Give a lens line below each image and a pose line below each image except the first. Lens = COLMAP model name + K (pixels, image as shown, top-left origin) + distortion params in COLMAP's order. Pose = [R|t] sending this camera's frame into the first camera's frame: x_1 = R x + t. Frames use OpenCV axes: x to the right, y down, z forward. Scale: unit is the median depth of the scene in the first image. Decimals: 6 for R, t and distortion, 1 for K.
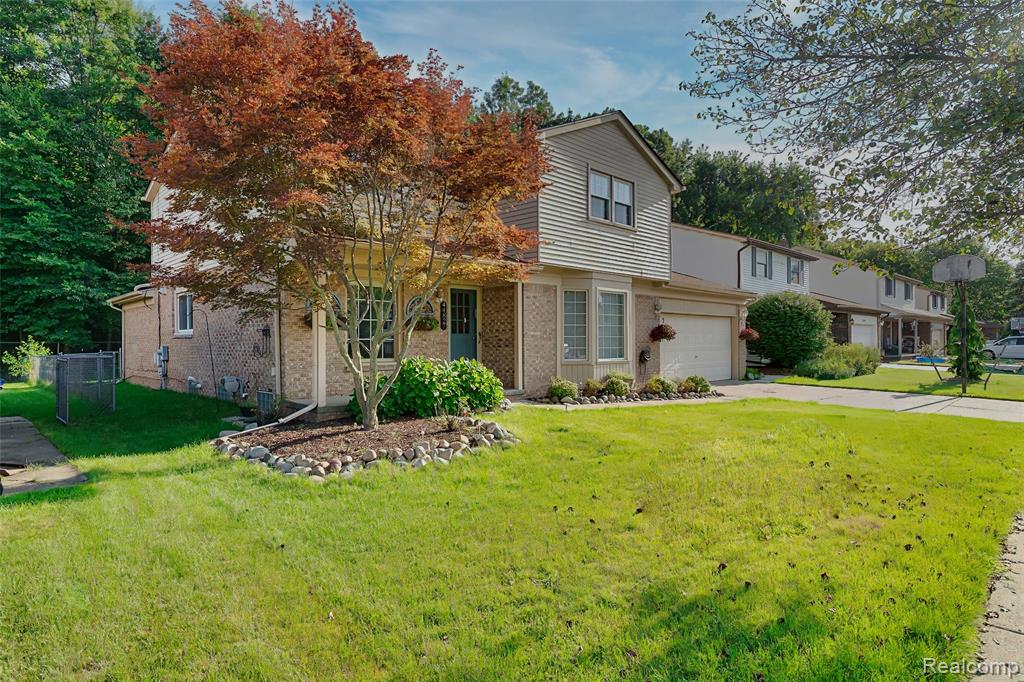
lens RADIAL K [[544.7, 0, 512.0], [0, 544.7, 341.0], [0, 0, 1]] dist [-0.001179, -0.000160]
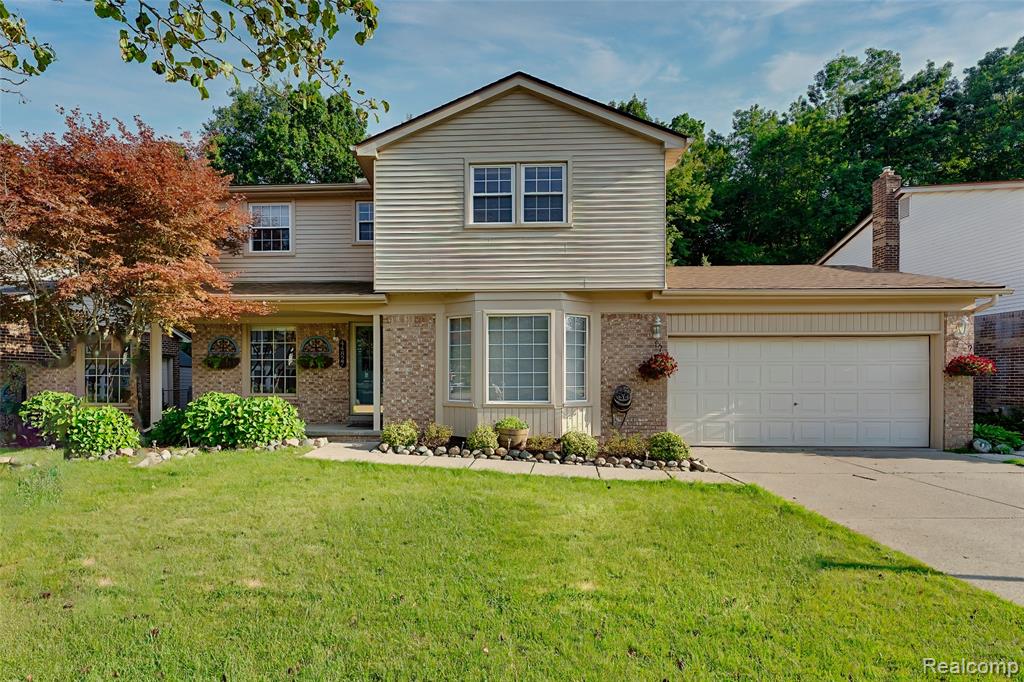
lens RADIAL K [[486.7, 0, 511.6], [0, 486.7, 380.9], [0, 0, 1]] dist [-0.001014, -0.001072]
pose [[0.699712, 0.005415, -0.714405, 0.678542], [-0.000911, 0.999977, 0.006687, -0.000964], [0.714425, -0.004028, 0.699701, 0.521725]]
